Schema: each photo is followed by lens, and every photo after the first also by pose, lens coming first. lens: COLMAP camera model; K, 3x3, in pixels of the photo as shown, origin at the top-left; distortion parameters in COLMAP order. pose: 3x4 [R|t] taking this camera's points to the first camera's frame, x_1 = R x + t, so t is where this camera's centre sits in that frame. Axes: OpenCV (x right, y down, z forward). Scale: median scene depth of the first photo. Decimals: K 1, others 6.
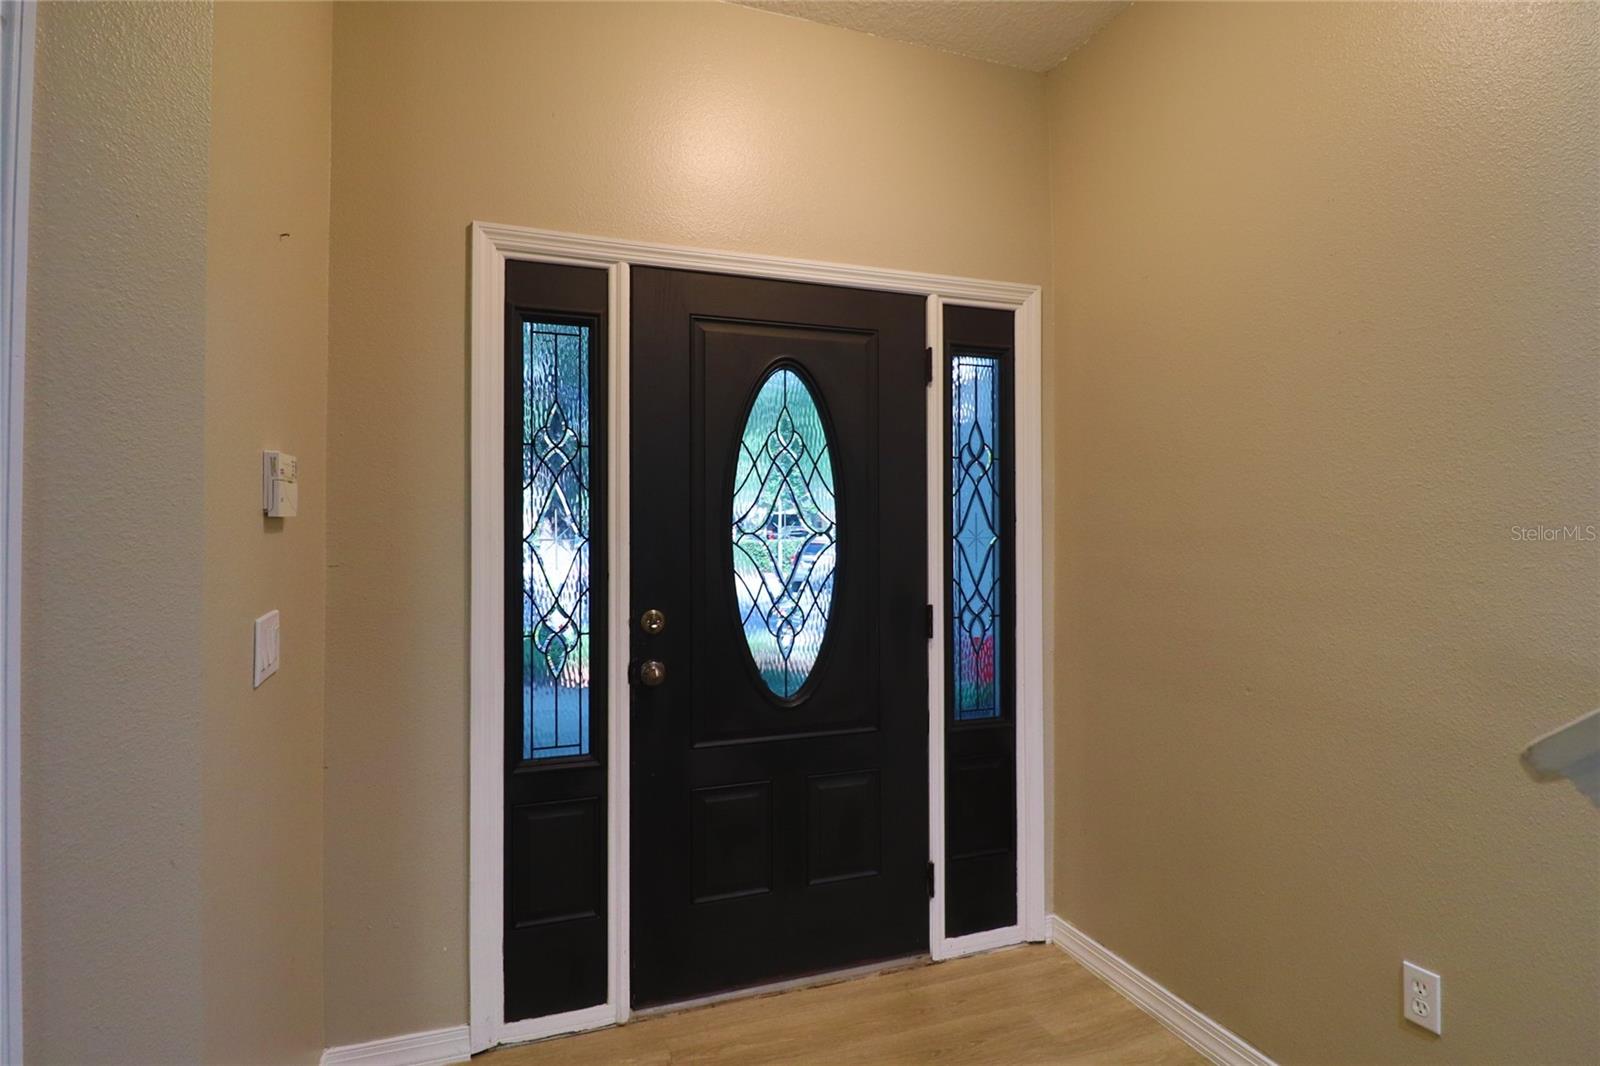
lens RADIAL K [[770.9, 0, 785.9], [0, 770.9, 529.3], [0, 0, 1]] dist [-0.000535, -0.000078]
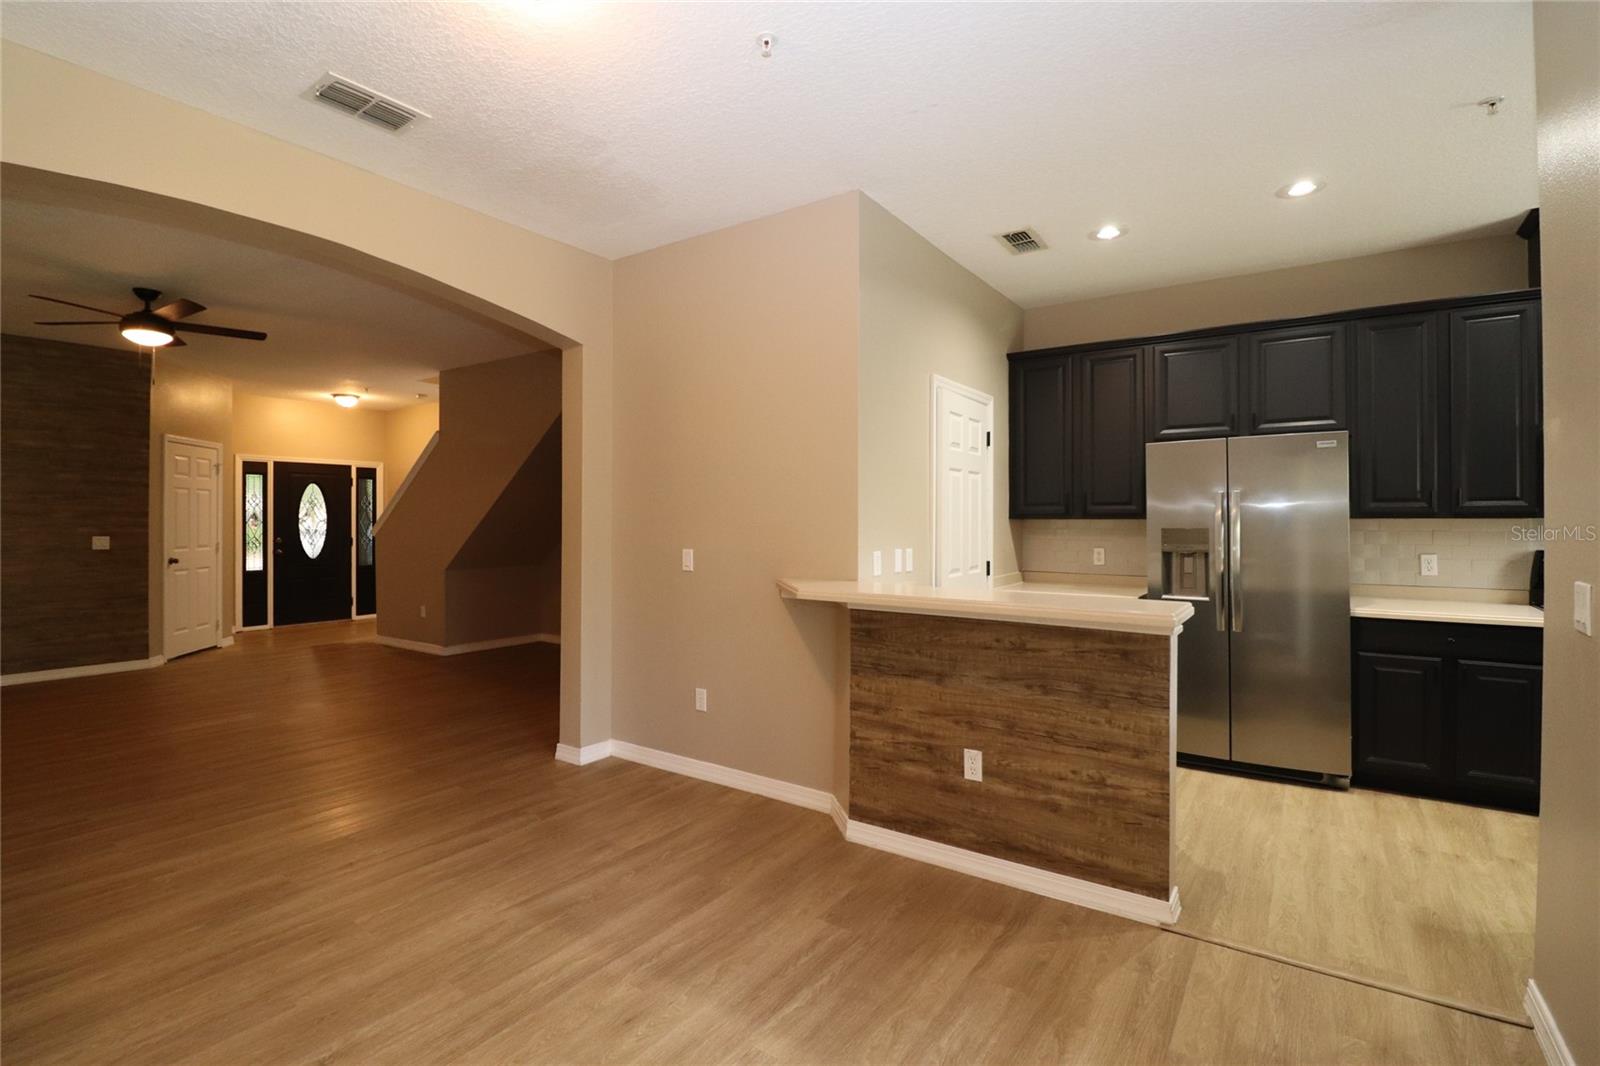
lens RADIAL K [[745.6, 0, 795.6], [0, 745.6, 520.6], [0, 0, 1]] dist [-0.009680, -0.008119]
pose [[0.808356, 0.002838, 0.588687, -0.252649], [-0.005386, 0.999982, 0.002574, -0.021535], [-0.588669, -0.005251, 0.808357, -3.841513]]
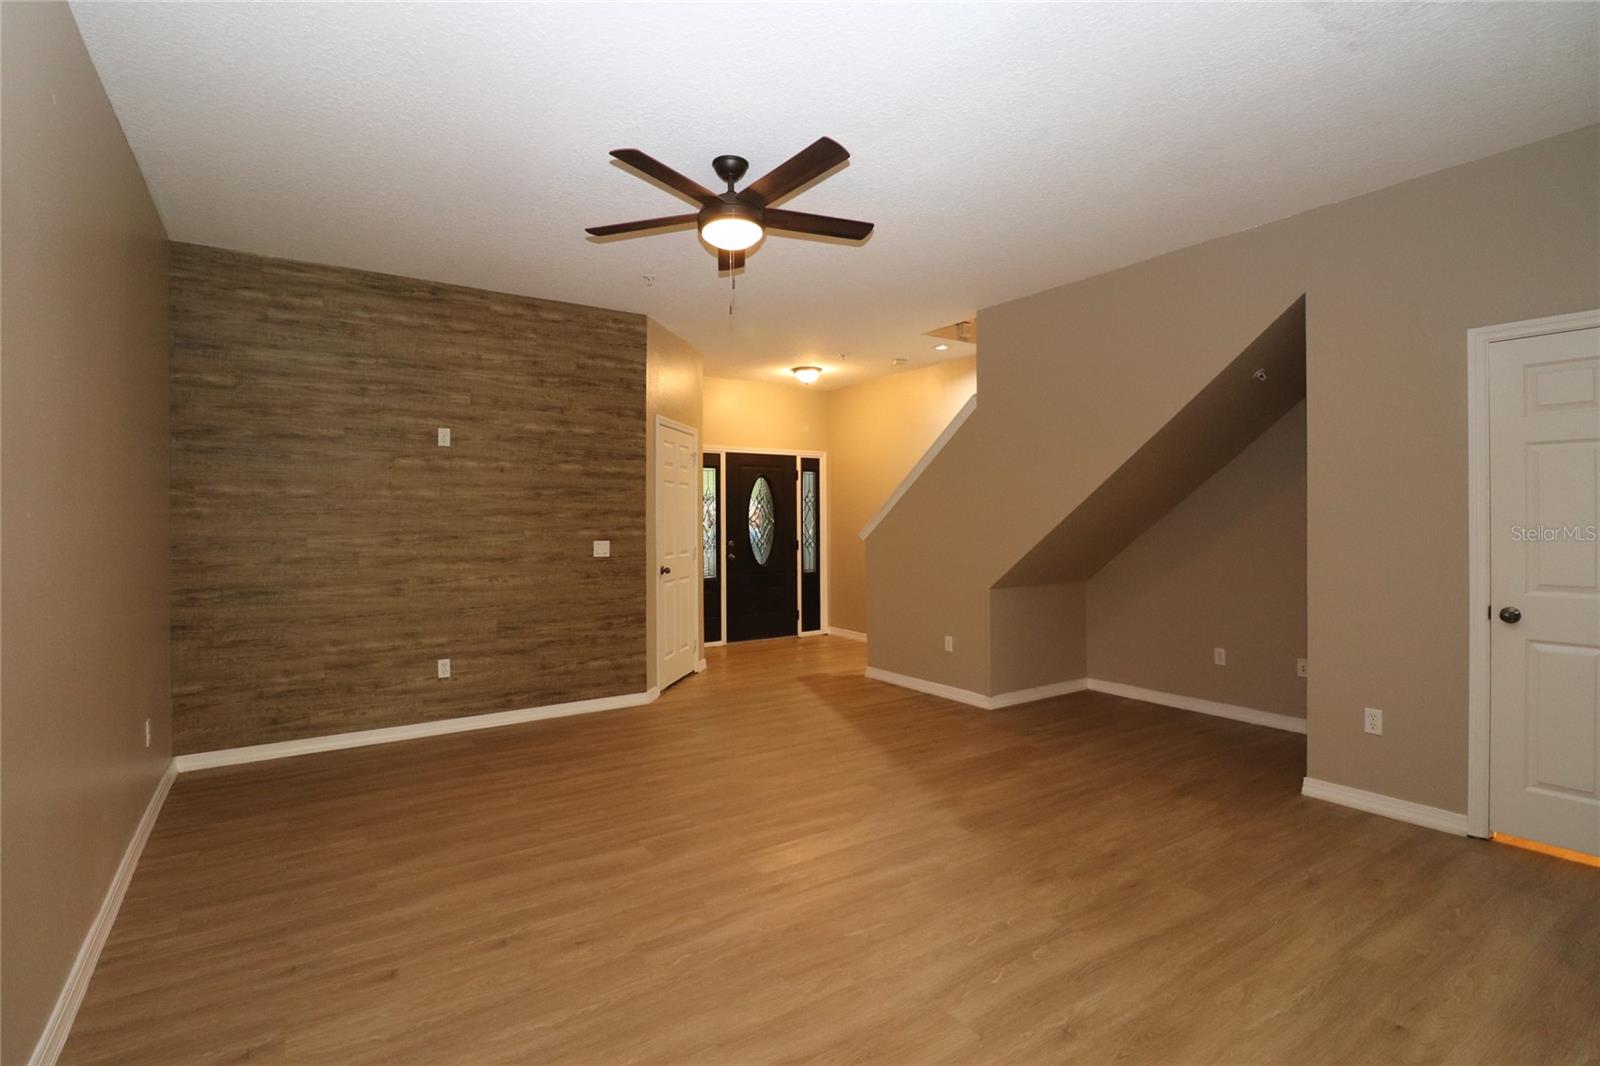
lens RADIAL K [[745.6, 0, 797.0], [0, 745.6, 522.9], [0, 0, 1]] dist [-0.009680, -0.008119]
pose [[0.965480, -0.003588, 0.260451, -0.747012], [0.001725, 0.999971, 0.007382, -0.011641], [-0.260470, -0.006678, 0.965459, -2.446237]]
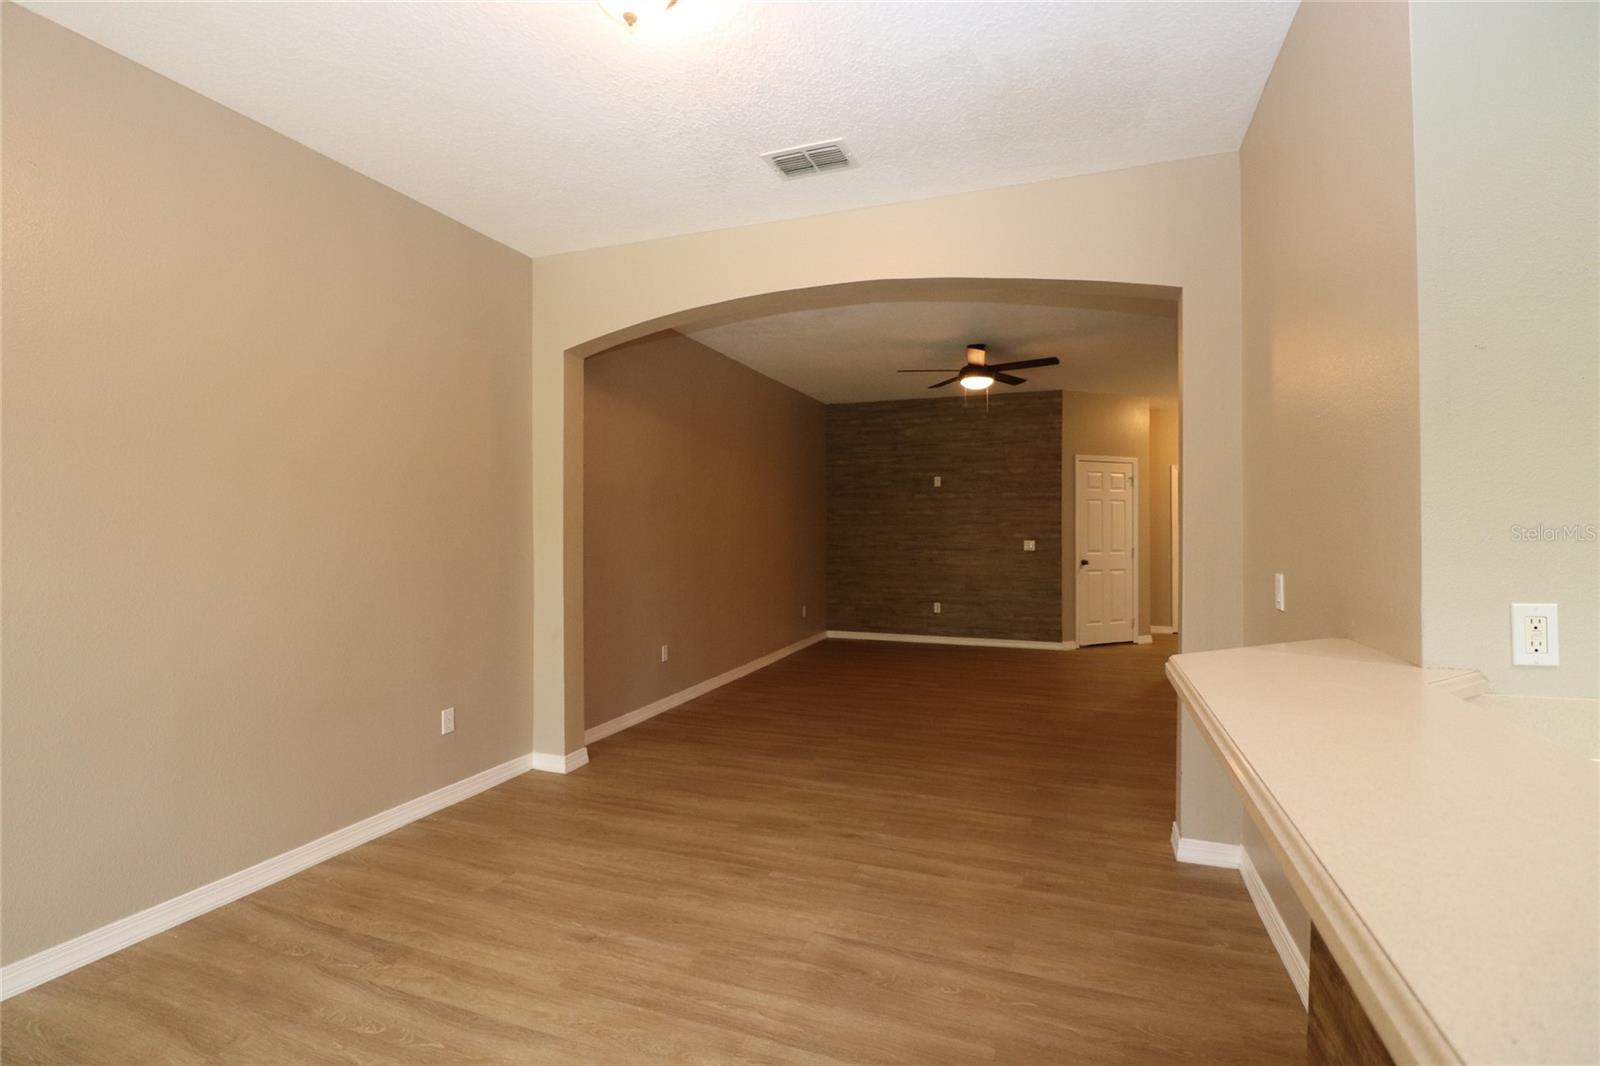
lens RADIAL K [[745.6, 0, 791.1], [0, 745.6, 520.1], [0, 0, 1]] dist [-0.009680, -0.008119]
pose [[0.767348, -0.005054, -0.641211, 0.659924], [0.001803, 0.999982, -0.005725, -0.019459], [0.641228, 0.003237, 0.767344, -3.549876]]
